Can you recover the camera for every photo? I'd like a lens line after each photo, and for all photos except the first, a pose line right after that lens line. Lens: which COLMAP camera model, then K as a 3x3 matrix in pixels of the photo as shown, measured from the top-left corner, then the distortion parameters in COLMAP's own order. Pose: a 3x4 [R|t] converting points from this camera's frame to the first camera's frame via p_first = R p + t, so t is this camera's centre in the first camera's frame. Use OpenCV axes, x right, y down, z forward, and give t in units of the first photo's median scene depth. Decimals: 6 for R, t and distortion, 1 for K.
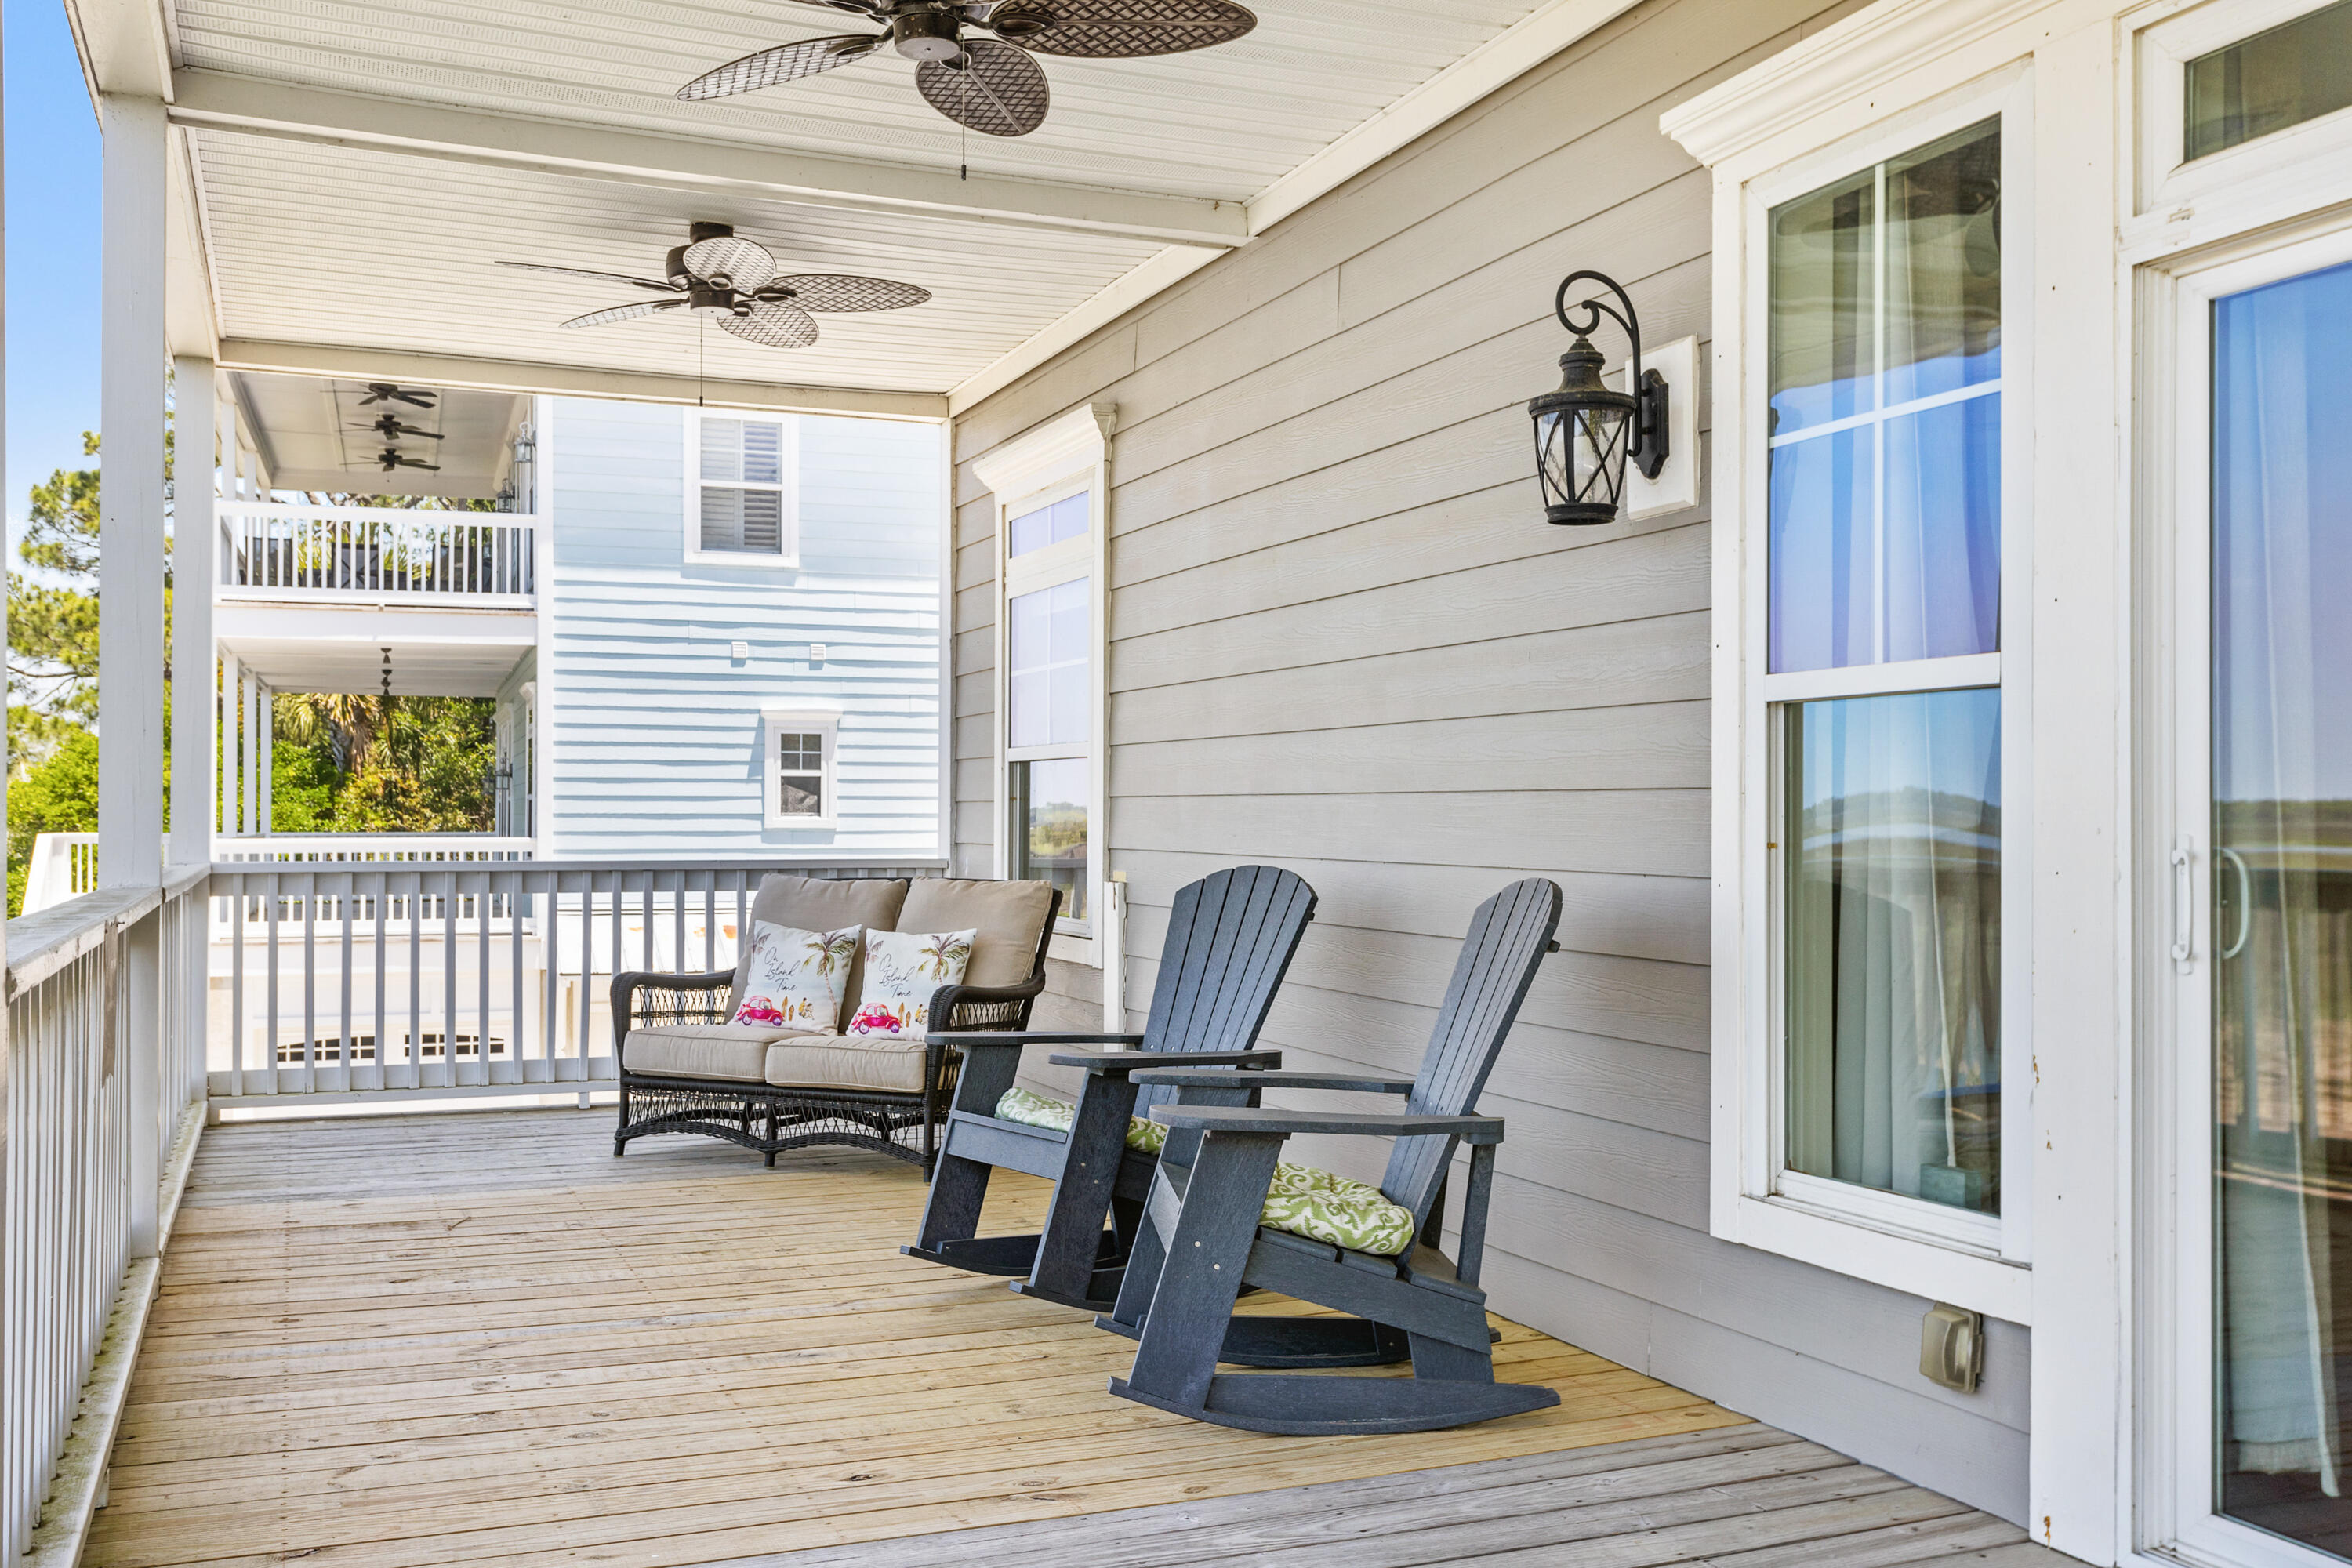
lens RADIAL K [[2200.1, 0, 1180.7], [0, 2200.1, 798.1], [0, 0, 1]] dist [0.051472, 0.000000]
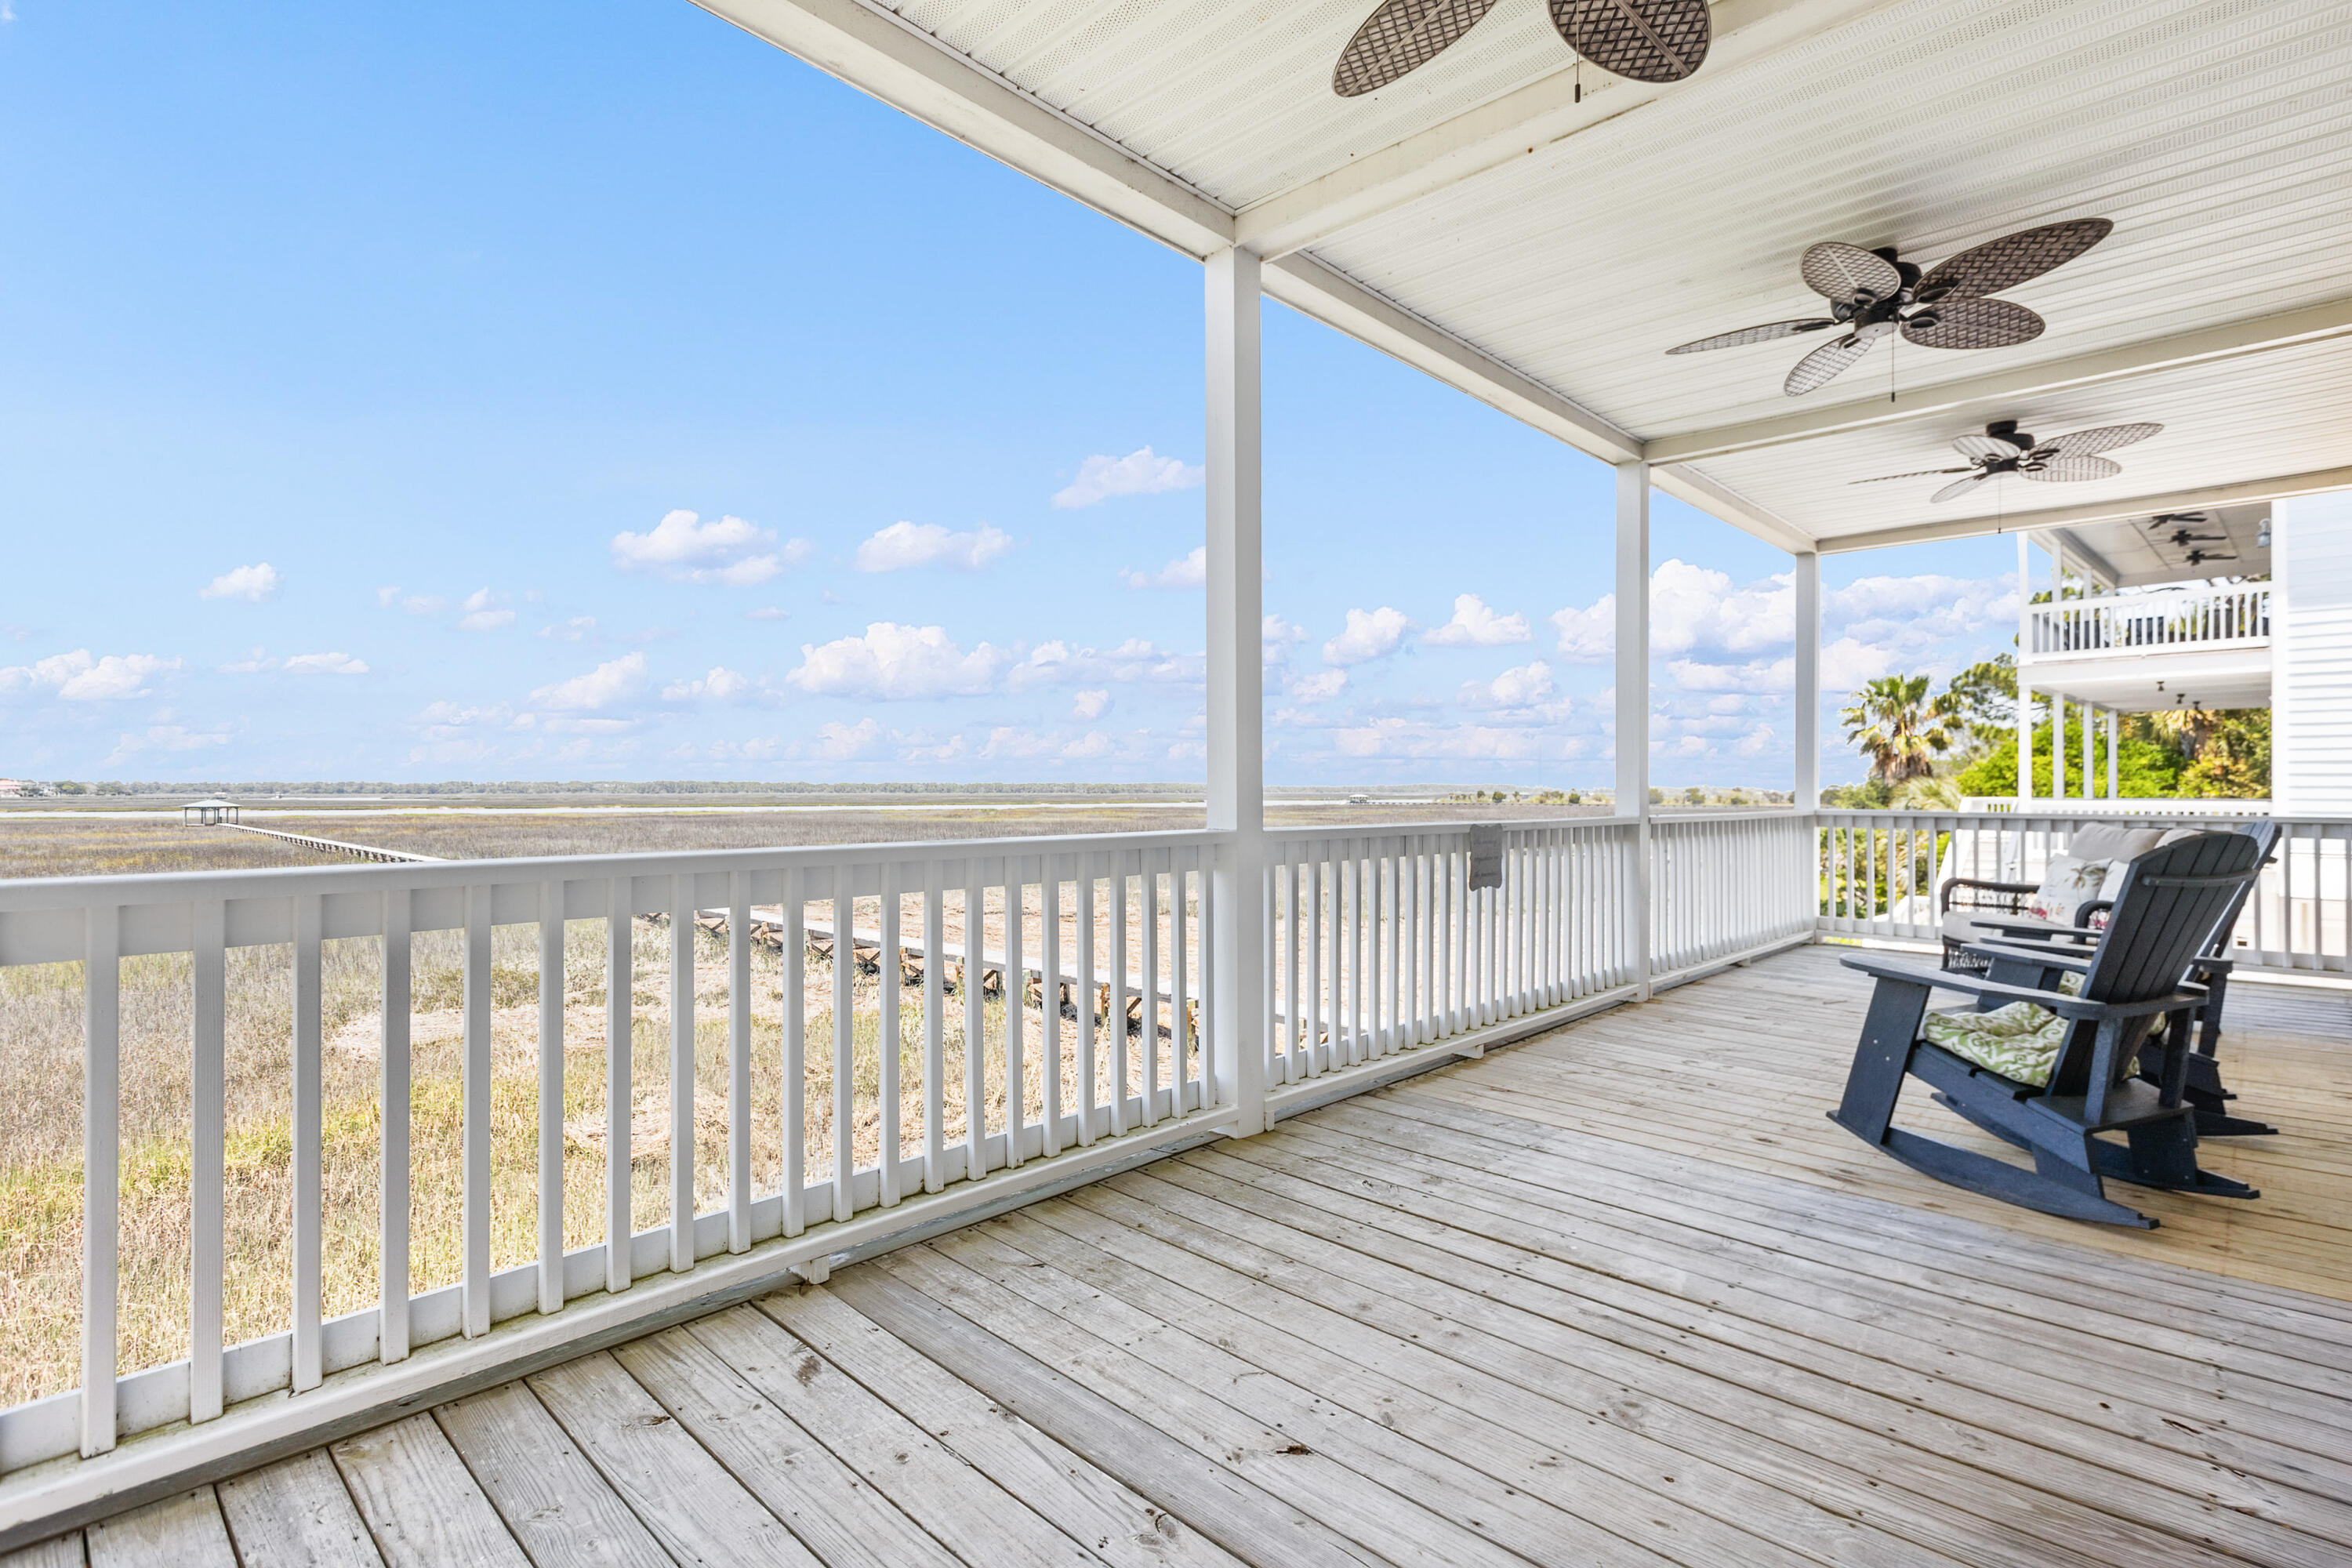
lens RADIAL K [[1137.5, 0, 1180.6], [0, 1137.5, 781.4], [0, 0, 1]] dist [-0.002344, 0.004254]
pose [[0.412577, -0.008480, -0.910883, 0.095664], [0.009319, 0.999944, -0.005088, 0.001390], [0.910875, -0.006390, 0.412633, 0.032184]]
